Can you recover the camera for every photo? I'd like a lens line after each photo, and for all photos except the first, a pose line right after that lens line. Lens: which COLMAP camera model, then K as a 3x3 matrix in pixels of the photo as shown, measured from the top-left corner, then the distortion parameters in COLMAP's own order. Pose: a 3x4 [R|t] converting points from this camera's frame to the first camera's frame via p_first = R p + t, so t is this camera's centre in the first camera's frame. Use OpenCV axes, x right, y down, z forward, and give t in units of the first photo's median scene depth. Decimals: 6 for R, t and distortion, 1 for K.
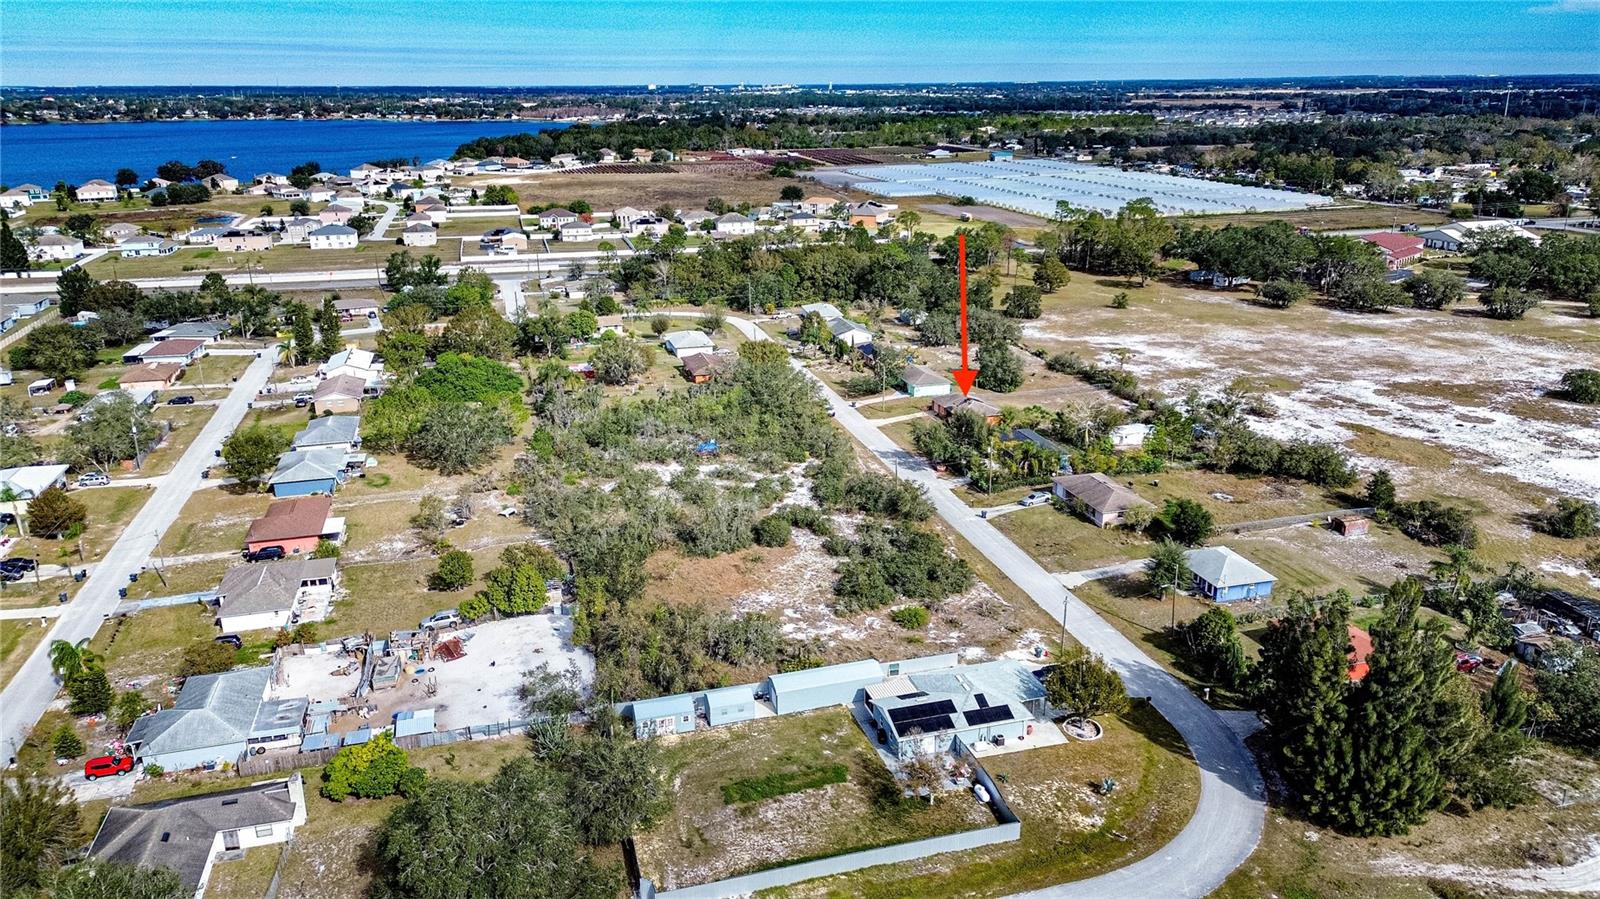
lens RADIAL K [[1125.8, 0, 801.9], [0, 1125.8, 461.5], [0, 0, 1]] dist [0.080501, -0.076386]
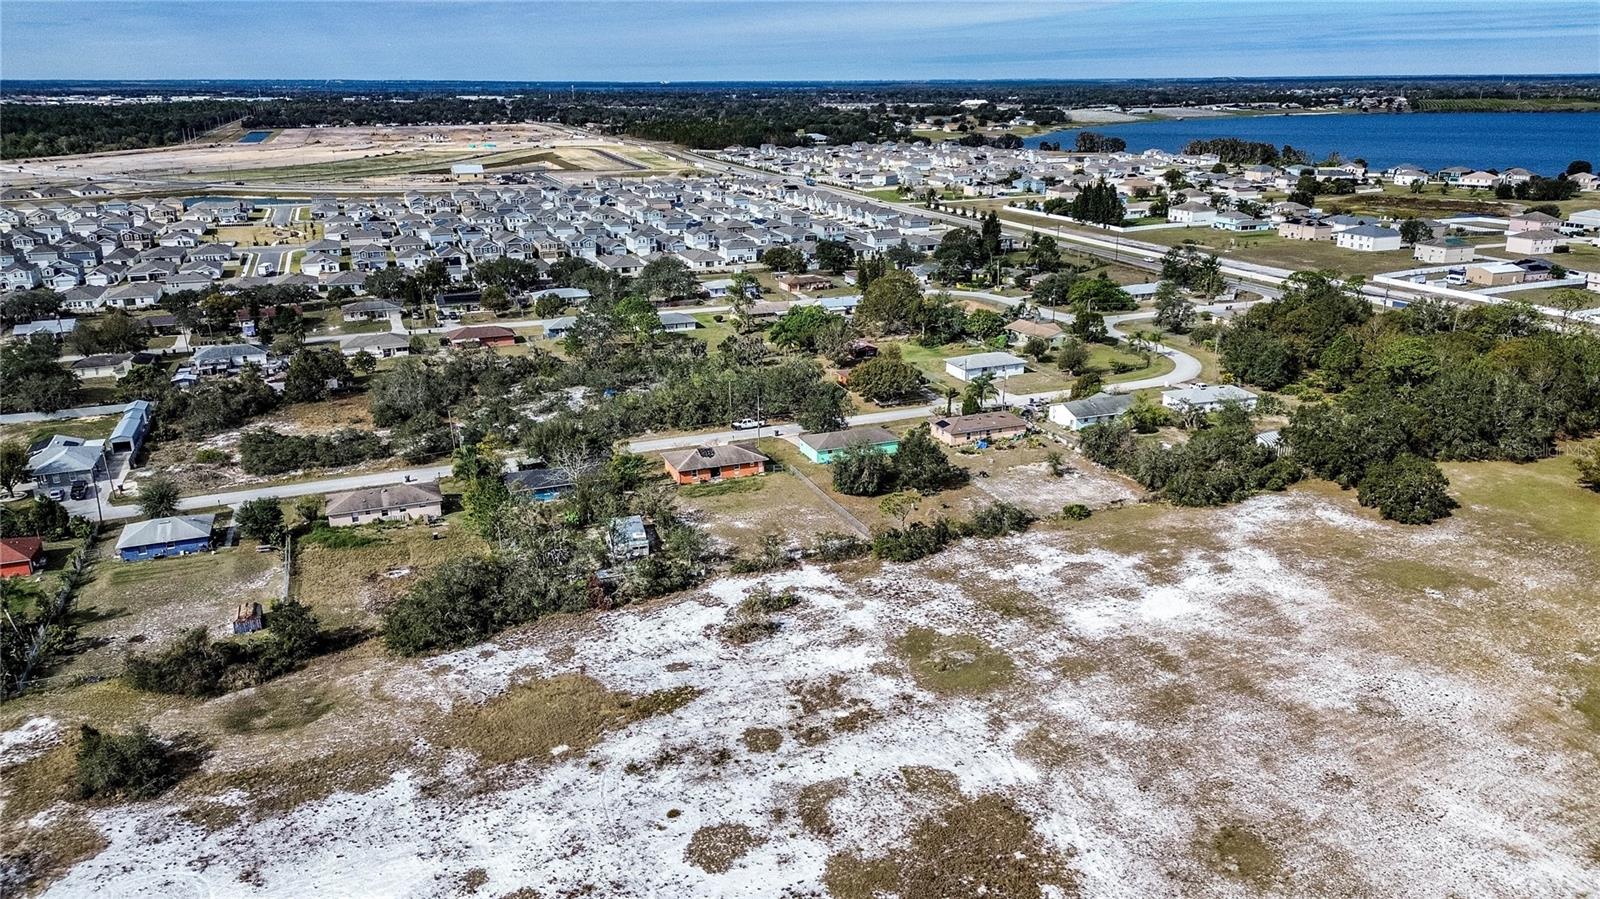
lens RADIAL K [[1125.8, 0, 804.6], [0, 1125.8, 438.6], [0, 0, 1]] dist [0.080501, -0.076386]
pose [[0.104218, 0.308992, -0.945337, 0.976761], [-0.312973, 0.912412, 0.263727, -0.315559], [0.944027, 0.268380, 0.191796, 0.916054]]
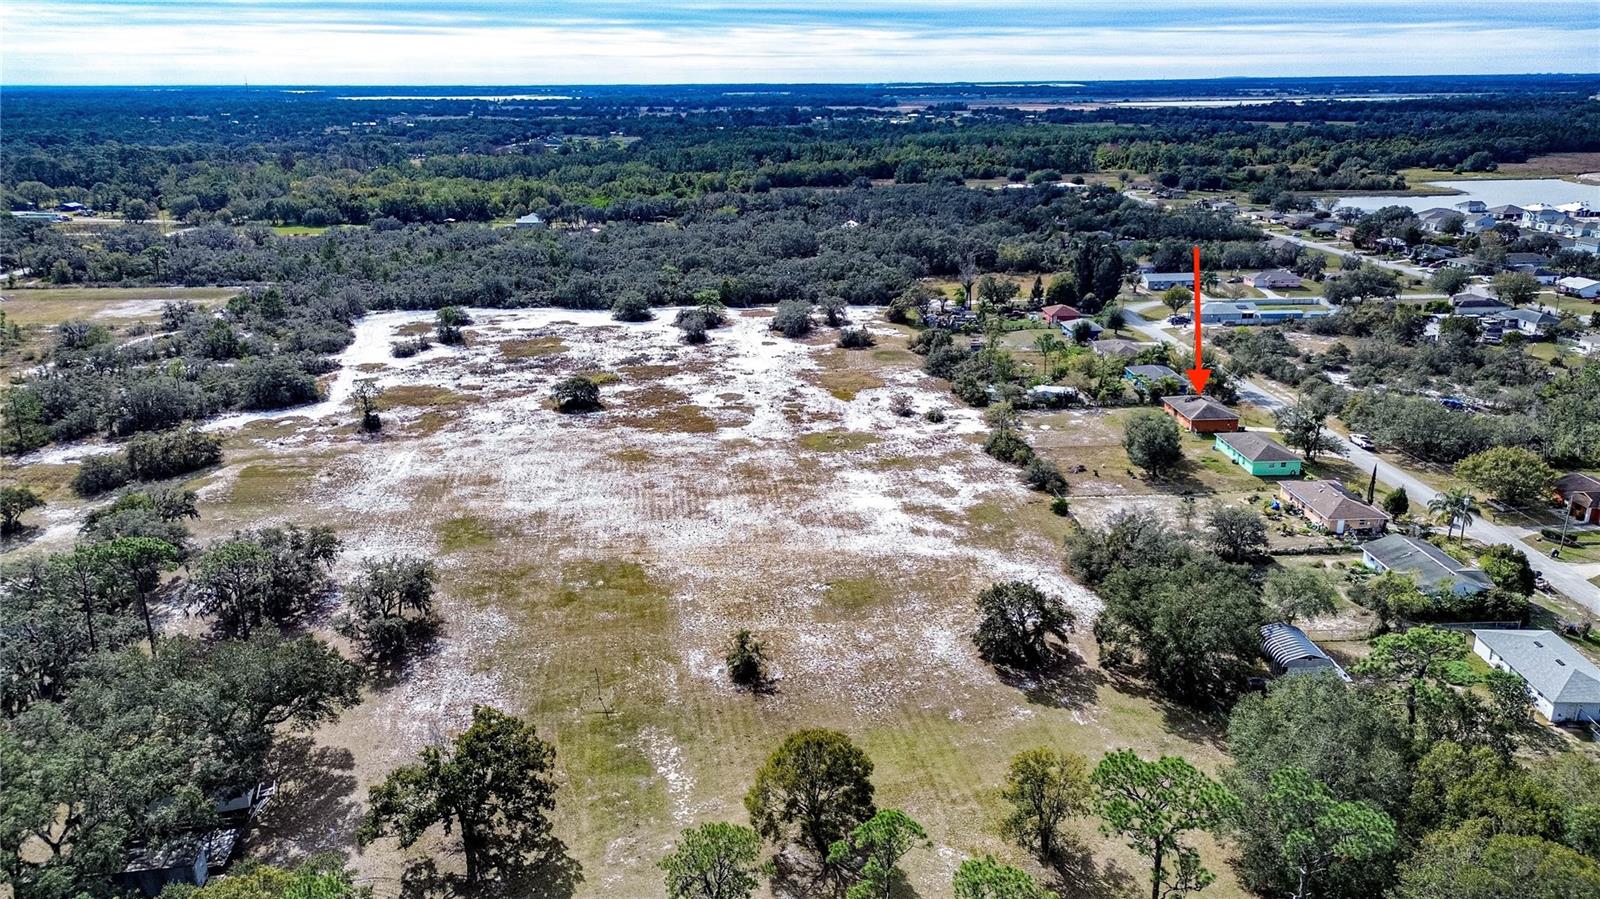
lens RADIAL K [[1125.8, 0, 802.8], [0, 1125.8, 450.1], [0, 0, 1]] dist [0.080501, -0.076386]
pose [[-0.973317, -0.051517, 0.223606, 0.267244], [0.091947, 0.805256, 0.585754, -0.652592], [-0.210236, 0.590685, -0.779033, 1.915930]]
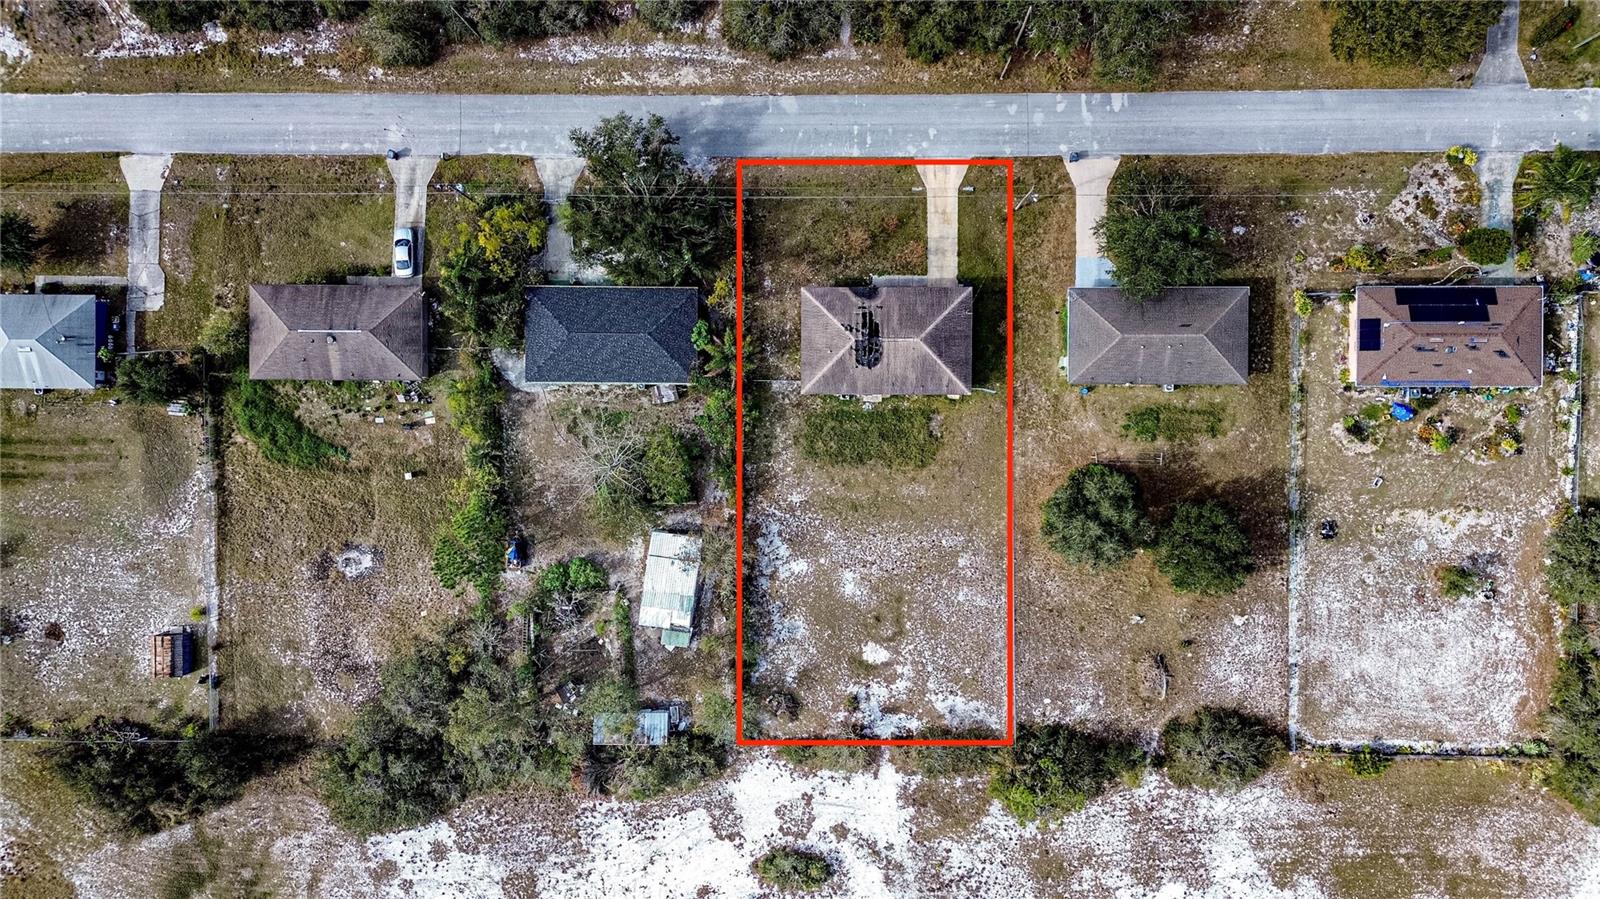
lens RADIAL K [[1125.8, 0, 802.2], [0, 1125.8, 445.4], [0, 0, 1]] dist [0.080501, -0.076386]
pose [[-0.275386, 0.961005, 0.025124, 0.191035], [-0.273800, -0.103459, 0.956206, -0.510057], [0.921518, 0.256447, 0.291614, 0.857688]]
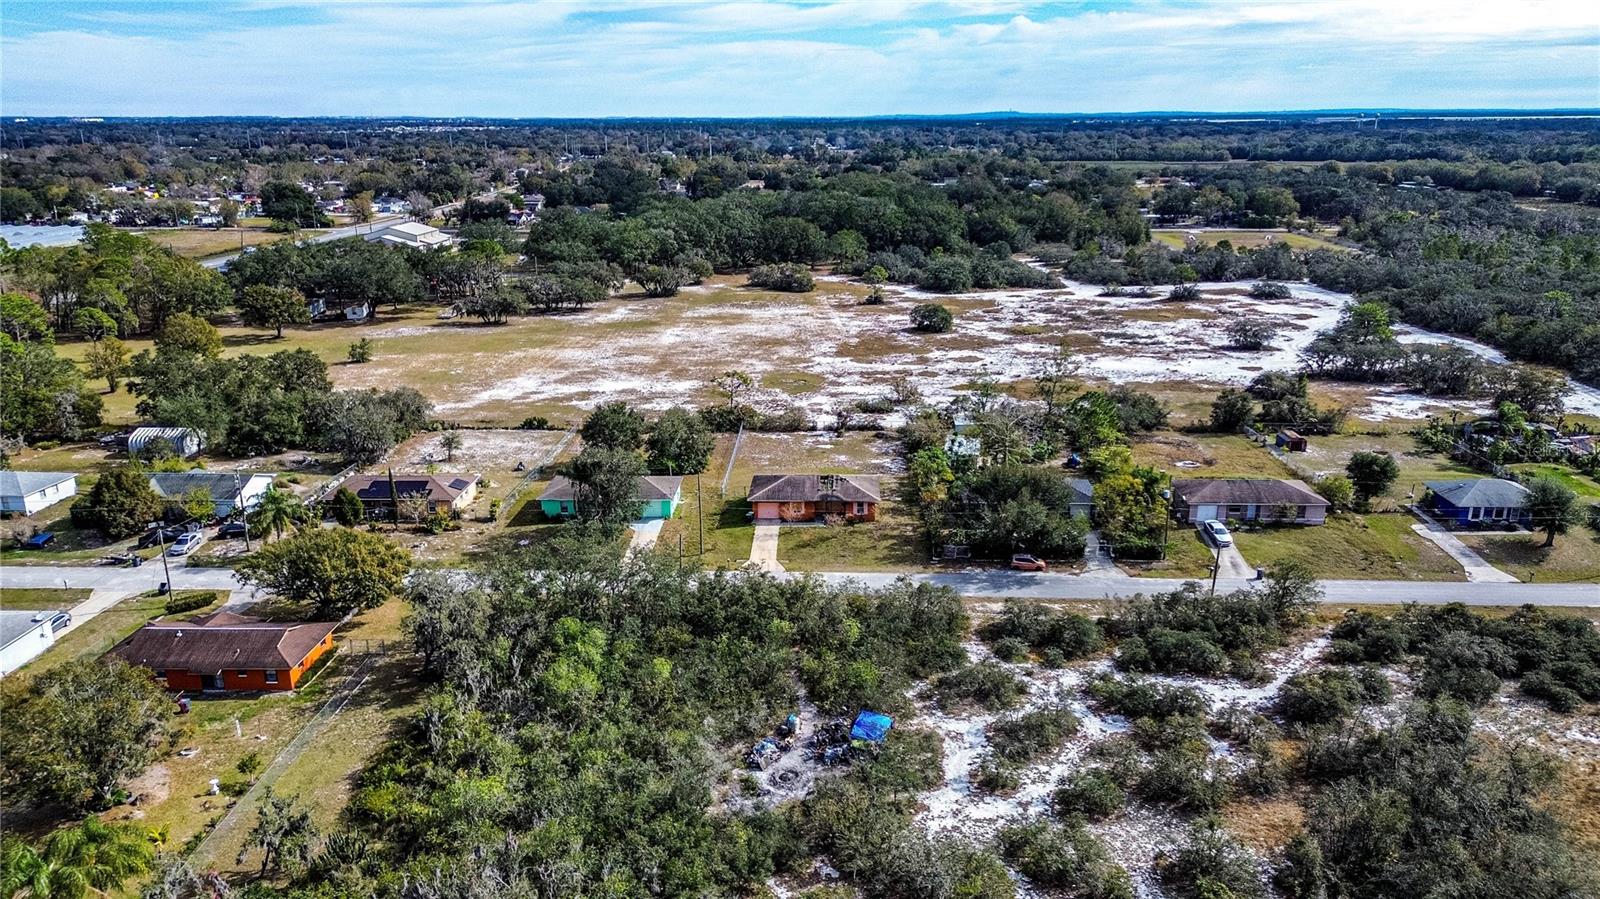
lens RADIAL K [[1125.8, 0, 807.3], [0, 1125.8, 443.5], [0, 0, 1]] dist [0.080501, -0.076386]
pose [[0.304525, -0.258622, 0.916722, -0.430293], [0.307339, 0.937635, 0.162427, -0.179972], [-0.901558, 0.232281, 0.365018, 0.785851]]
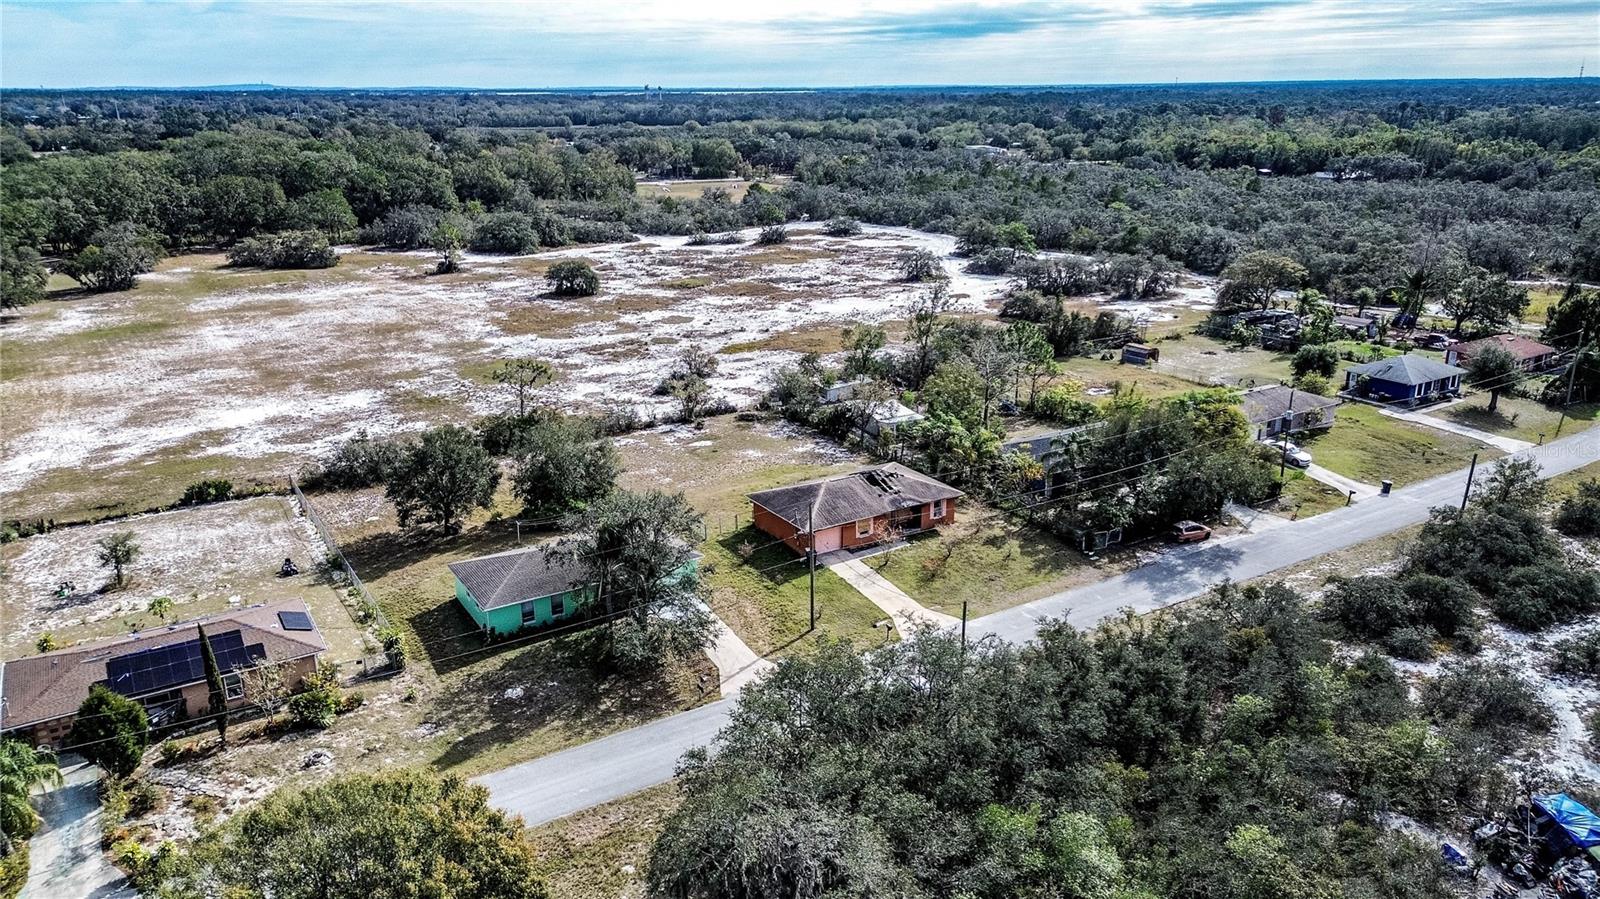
lens RADIAL K [[1125.8, 0, 808.6], [0, 1125.8, 453.9], [0, 0, 1]] dist [0.080501, -0.076386]
pose [[-0.287076, -0.285494, 0.914374, -0.243155], [0.314332, 0.873622, 0.371457, -0.234661], [-0.904866, 0.394054, -0.161056, 1.102071]]
